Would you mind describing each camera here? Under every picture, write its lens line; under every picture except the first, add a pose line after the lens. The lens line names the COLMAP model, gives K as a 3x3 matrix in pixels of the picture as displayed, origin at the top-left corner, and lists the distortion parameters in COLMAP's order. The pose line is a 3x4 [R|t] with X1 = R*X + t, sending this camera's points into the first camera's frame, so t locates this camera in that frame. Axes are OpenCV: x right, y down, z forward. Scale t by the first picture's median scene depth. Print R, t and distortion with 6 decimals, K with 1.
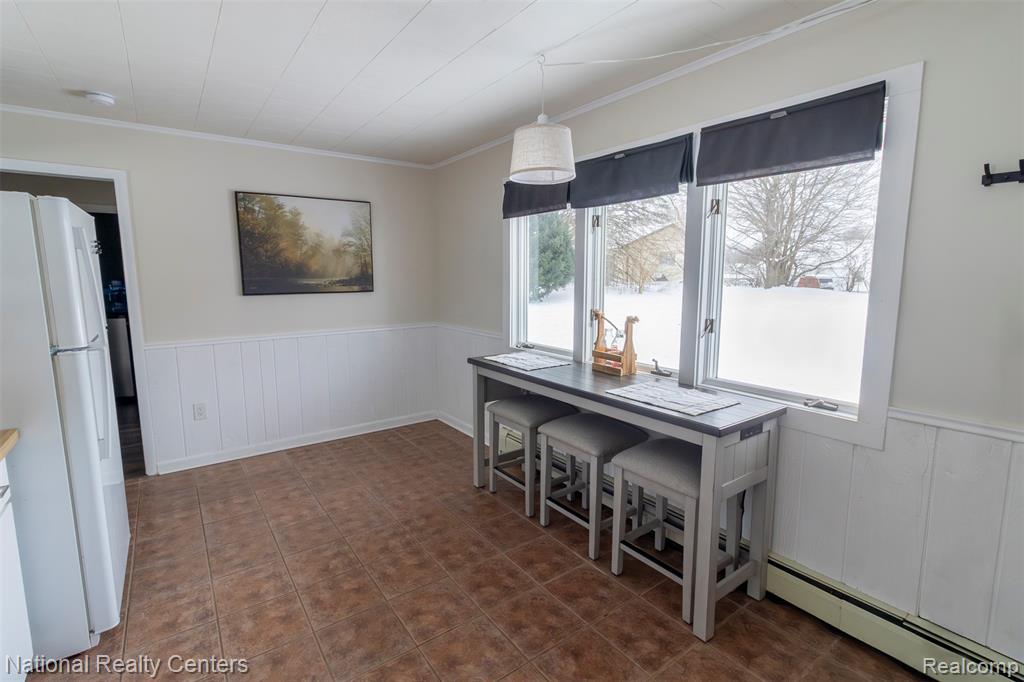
lens RADIAL K [[471.1, 0, 502.7], [0, 471.1, 338.3], [0, 0, 1]] dist [-0.000186, 0.001758]
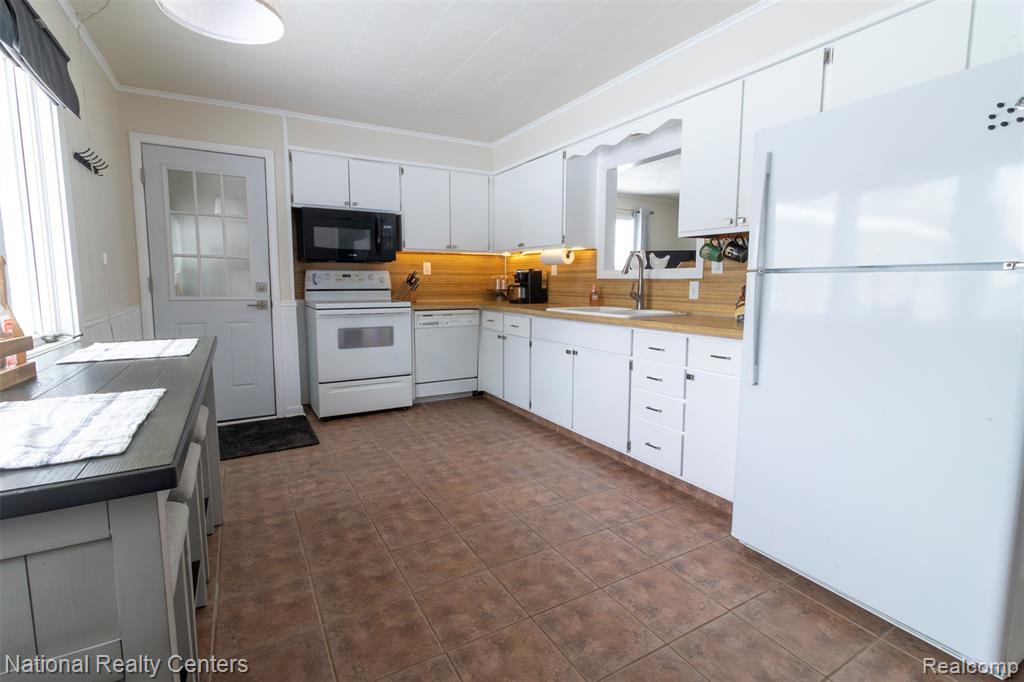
lens RADIAL K [[471.1, 0, 502.3], [0, 471.1, 335.9], [0, 0, 1]] dist [-0.000186, 0.001758]
pose [[-0.993887, -0.014234, 0.109477, -0.306040], [0.013967, 0.967472, 0.252590, -0.080198], [-0.109512, 0.252576, -0.961360, 1.469068]]
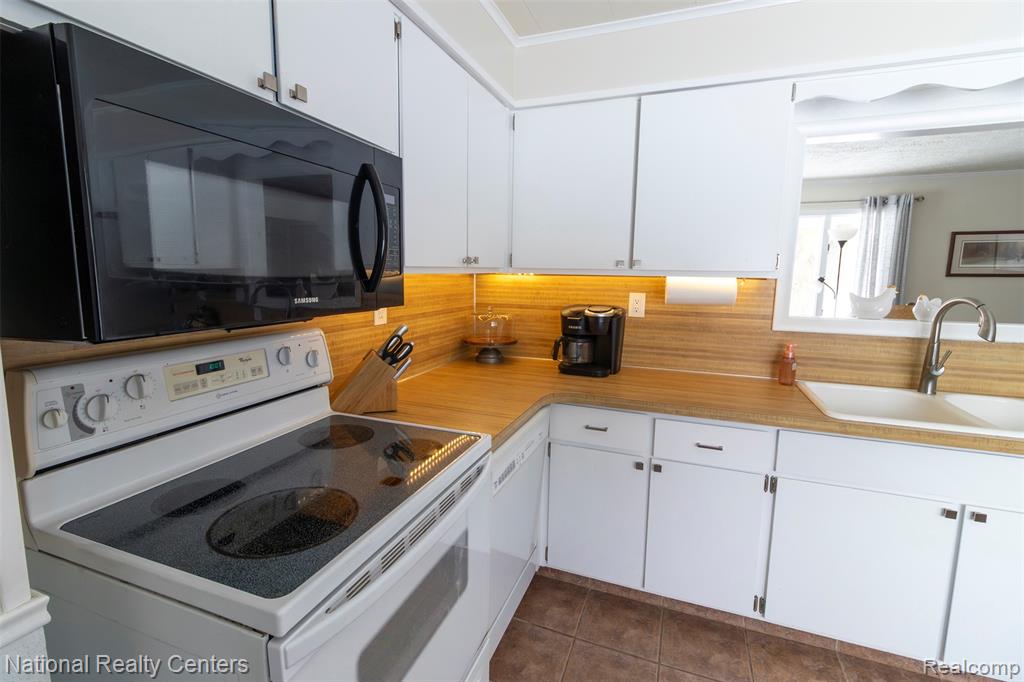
lens RADIAL K [[471.1, 0, 502.2], [0, 471.1, 332.9], [0, 0, 1]] dist [-0.000186, 0.001758]
pose [[-0.837793, 0.063179, -0.542321, 0.461658], [-0.086257, 0.965493, 0.245730, -0.034200], [0.539132, 0.252650, -0.803433, 0.327942]]
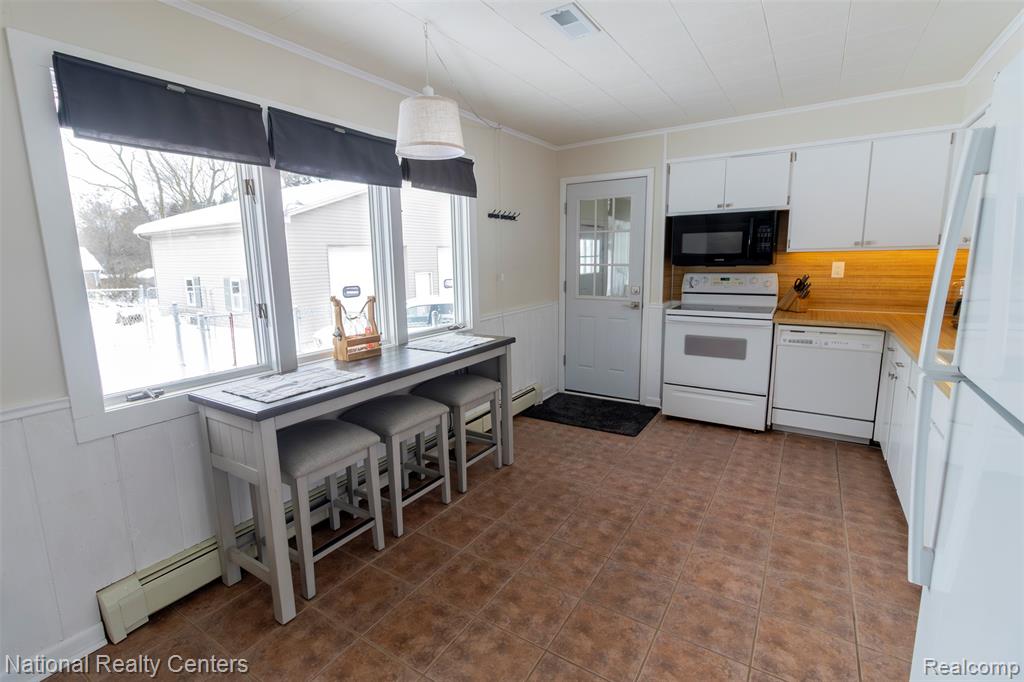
lens RADIAL K [[471.1, 0, 502.1], [0, 471.1, 334.6], [0, 0, 1]] dist [-0.000186, 0.001758]
pose [[-0.363255, -0.145355, 0.920281, -0.819188], [0.147096, 0.966419, 0.210705, -0.141909], [-0.920004, 0.211909, -0.329676, 1.129704]]
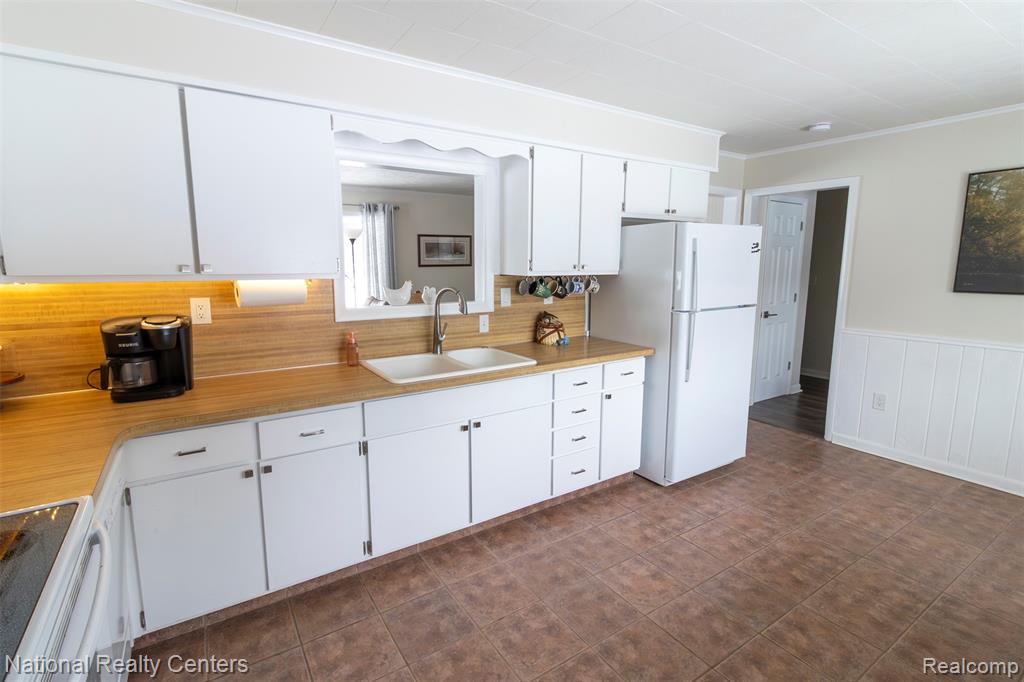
lens RADIAL K [[482.0, 0, 501.0], [0, 482.0, 333.6], [0, 0, 1]] dist [0.005283, -0.001847]
pose [[-0.047942, 0.148165, -0.987800, 0.586105], [-0.137729, 0.978510, 0.153457, -0.052334], [0.989309, 0.143405, -0.026505, 0.278349]]
